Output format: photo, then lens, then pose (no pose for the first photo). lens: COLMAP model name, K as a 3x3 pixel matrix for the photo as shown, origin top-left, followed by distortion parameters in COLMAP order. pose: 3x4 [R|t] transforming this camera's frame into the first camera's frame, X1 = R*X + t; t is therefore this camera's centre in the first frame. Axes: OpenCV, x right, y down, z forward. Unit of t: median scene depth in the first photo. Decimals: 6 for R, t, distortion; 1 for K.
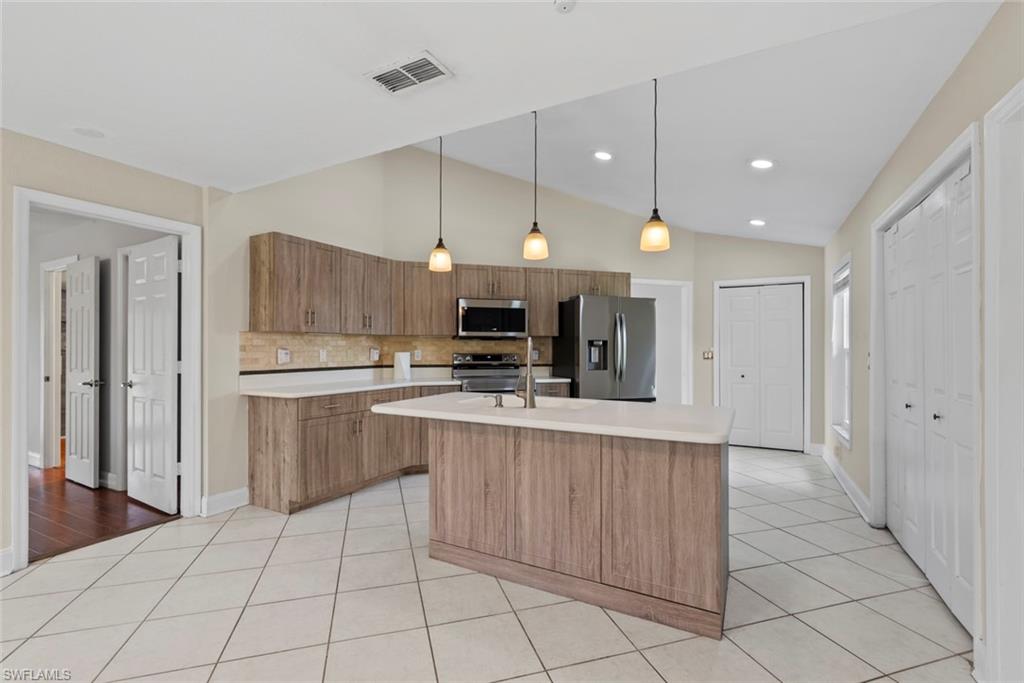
lens RADIAL K [[450.6, 0, 519.2], [0, 450.6, 342.6], [0, 0, 1]] dist [0.002328, 0.000702]
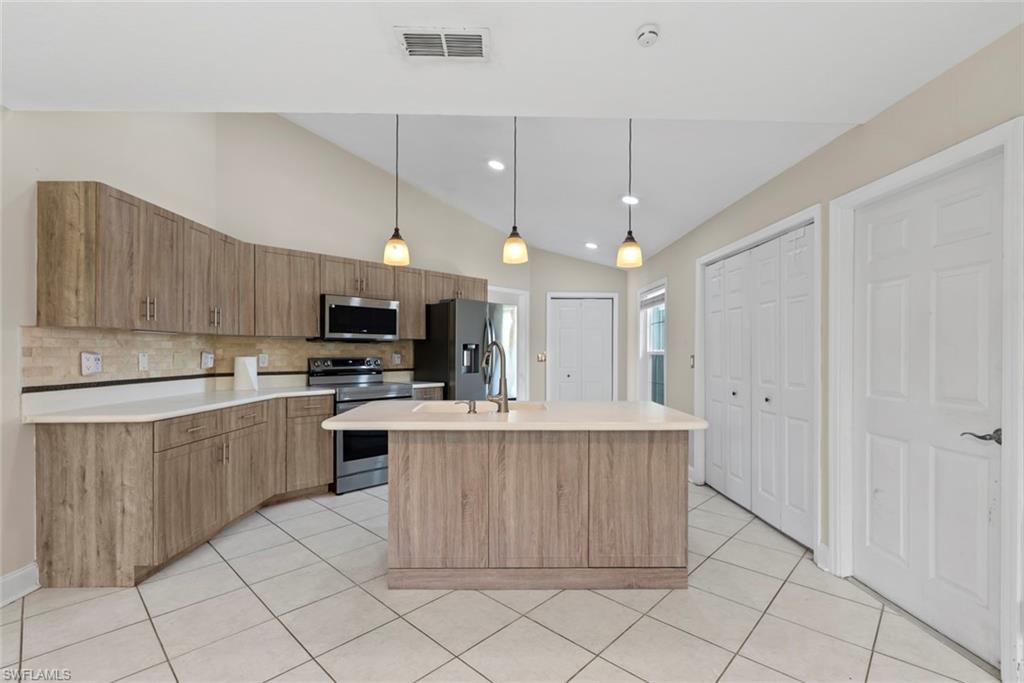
lens RADIAL K [[450.6, 0, 519.2], [0, 450.6, 348.7], [0, 0, 1]] dist [0.002328, 0.000702]
pose [[0.874252, 0.003794, 0.485457, -0.310898], [-0.006433, 0.999972, 0.003769, 0.001145], [-0.485429, -0.006418, 0.874252, 0.083198]]
